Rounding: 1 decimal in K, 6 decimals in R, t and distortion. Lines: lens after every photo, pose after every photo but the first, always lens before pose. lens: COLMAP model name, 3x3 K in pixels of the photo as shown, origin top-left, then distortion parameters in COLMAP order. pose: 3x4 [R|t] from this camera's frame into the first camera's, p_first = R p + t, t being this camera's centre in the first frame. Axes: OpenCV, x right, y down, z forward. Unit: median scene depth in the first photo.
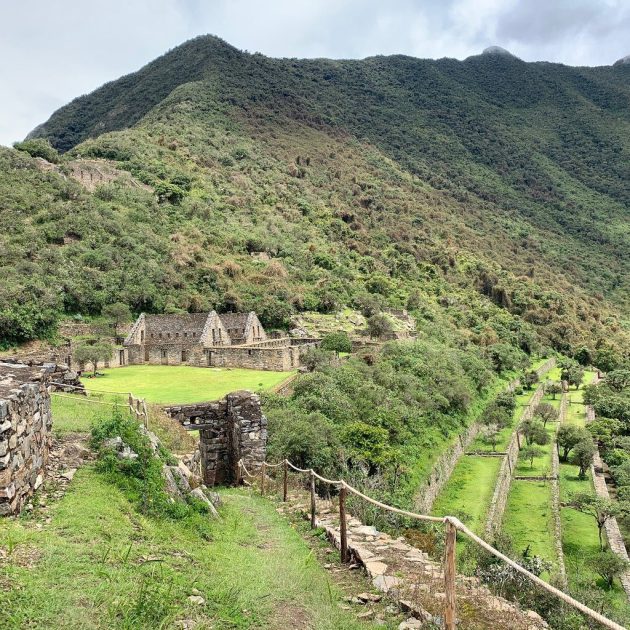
lens RADIAL K [[914.5, 0, 314.9], [0, 914.5, 314.5], [0, 0, 1]] dist [0.167688, 0.000000]
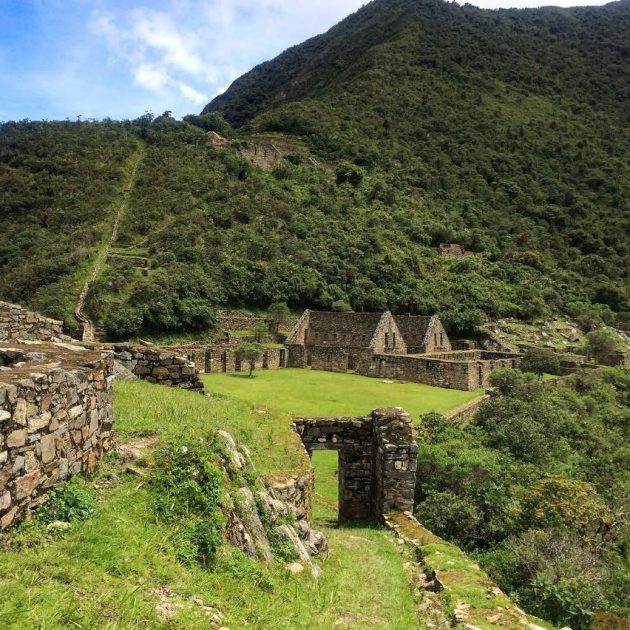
lens RADIAL K [[914.5, 0, 314.8], [0, 914.5, 315.0], [0, 0, 1]] dist [0.167688, 0.000000]
pose [[0.950719, 0.058381, -0.304507, 0.081811], [-0.065314, 0.997785, -0.012623, 0.014358], [0.303095, 0.031890, 0.952426, 0.179212]]
